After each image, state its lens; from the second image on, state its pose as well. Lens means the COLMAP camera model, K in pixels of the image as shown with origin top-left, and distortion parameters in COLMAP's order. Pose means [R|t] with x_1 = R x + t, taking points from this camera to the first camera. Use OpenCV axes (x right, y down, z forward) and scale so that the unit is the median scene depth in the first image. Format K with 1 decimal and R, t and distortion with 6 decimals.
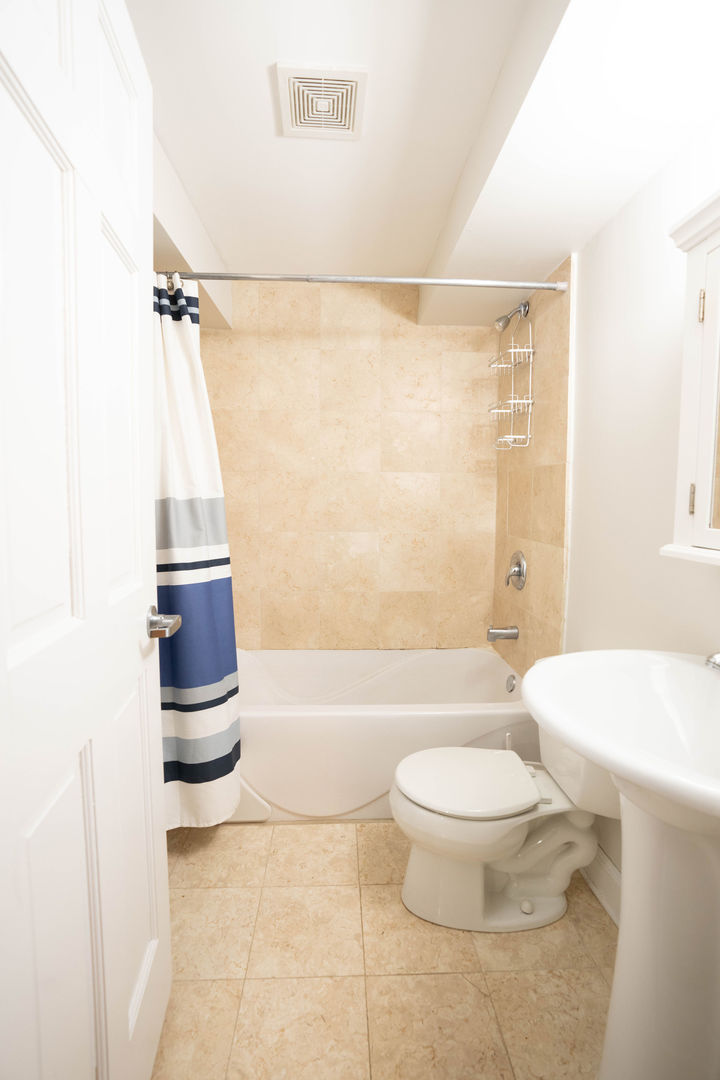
lens RADIAL K [[518.1, 0, 344.3], [0, 518.1, 540.8], [0, 0, 1]] dist [-0.074132, 0.034589]
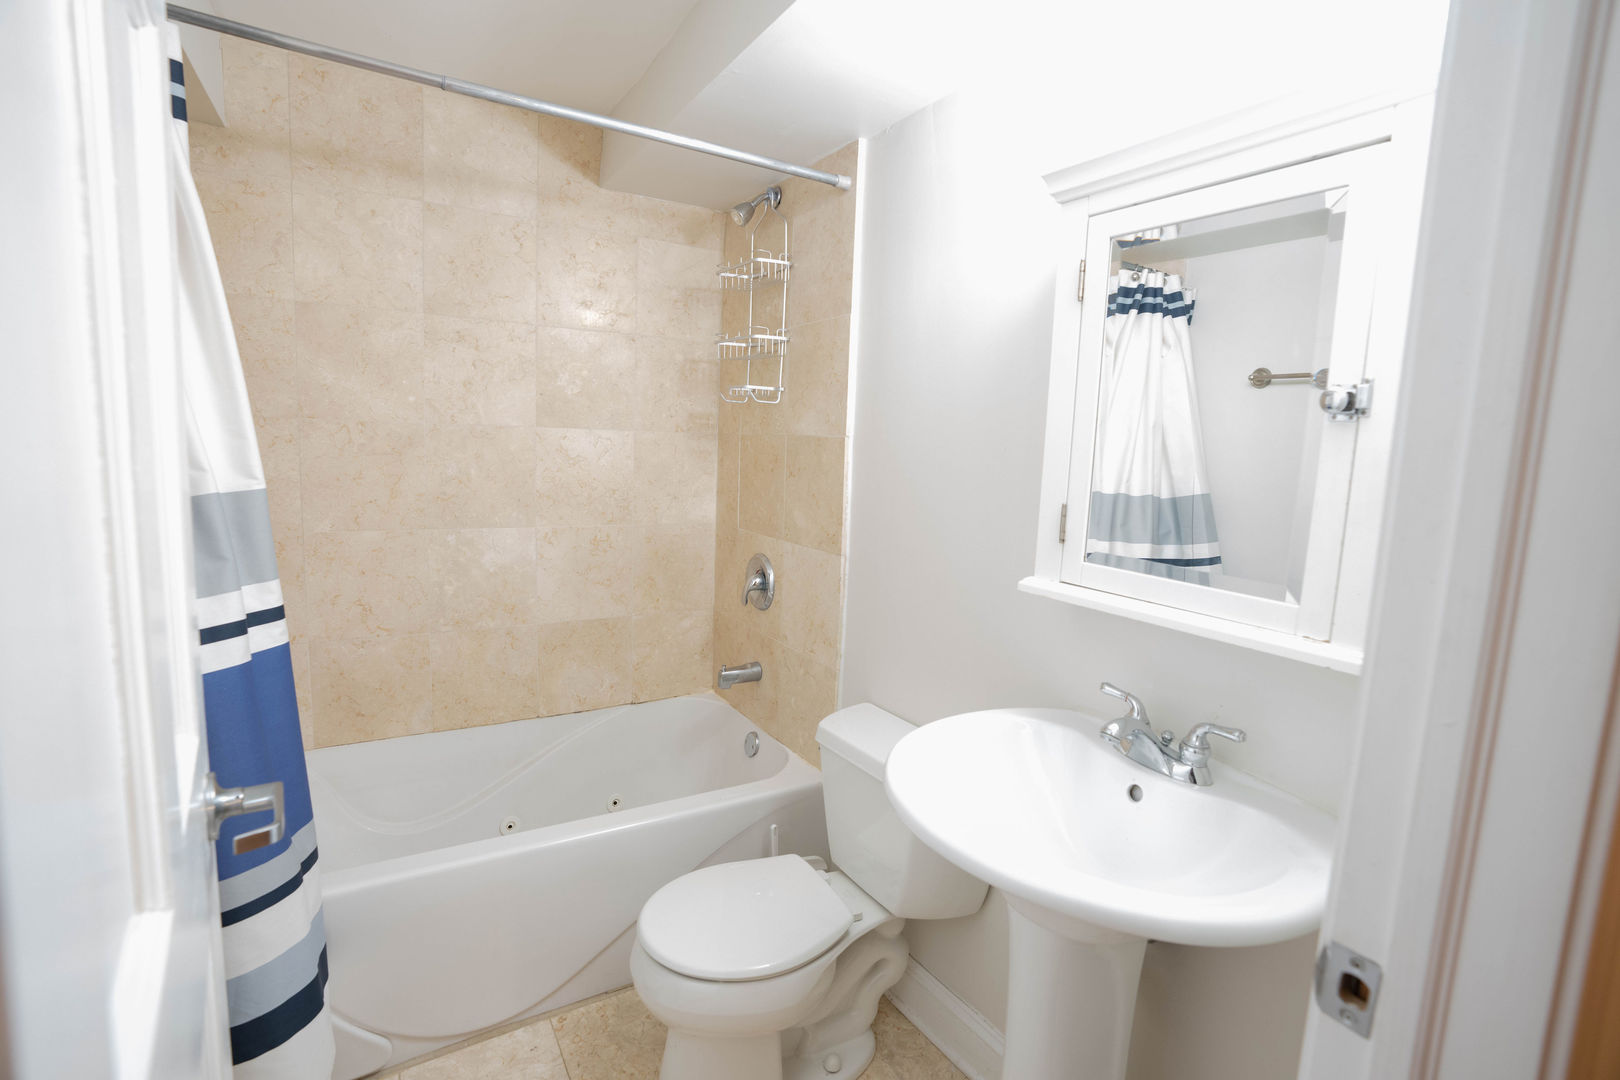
lens RADIAL K [[777.2, 0, 811.7], [0, 777.2, 533.7], [0, 0, 1]] dist [-0.074132, 0.034589]
pose [[0.858593, -0.036984, 0.511322, -0.130047], [0.007127, 0.998159, 0.060229, -0.068503], [-0.512608, -0.048068, 0.857276, 0.077323]]
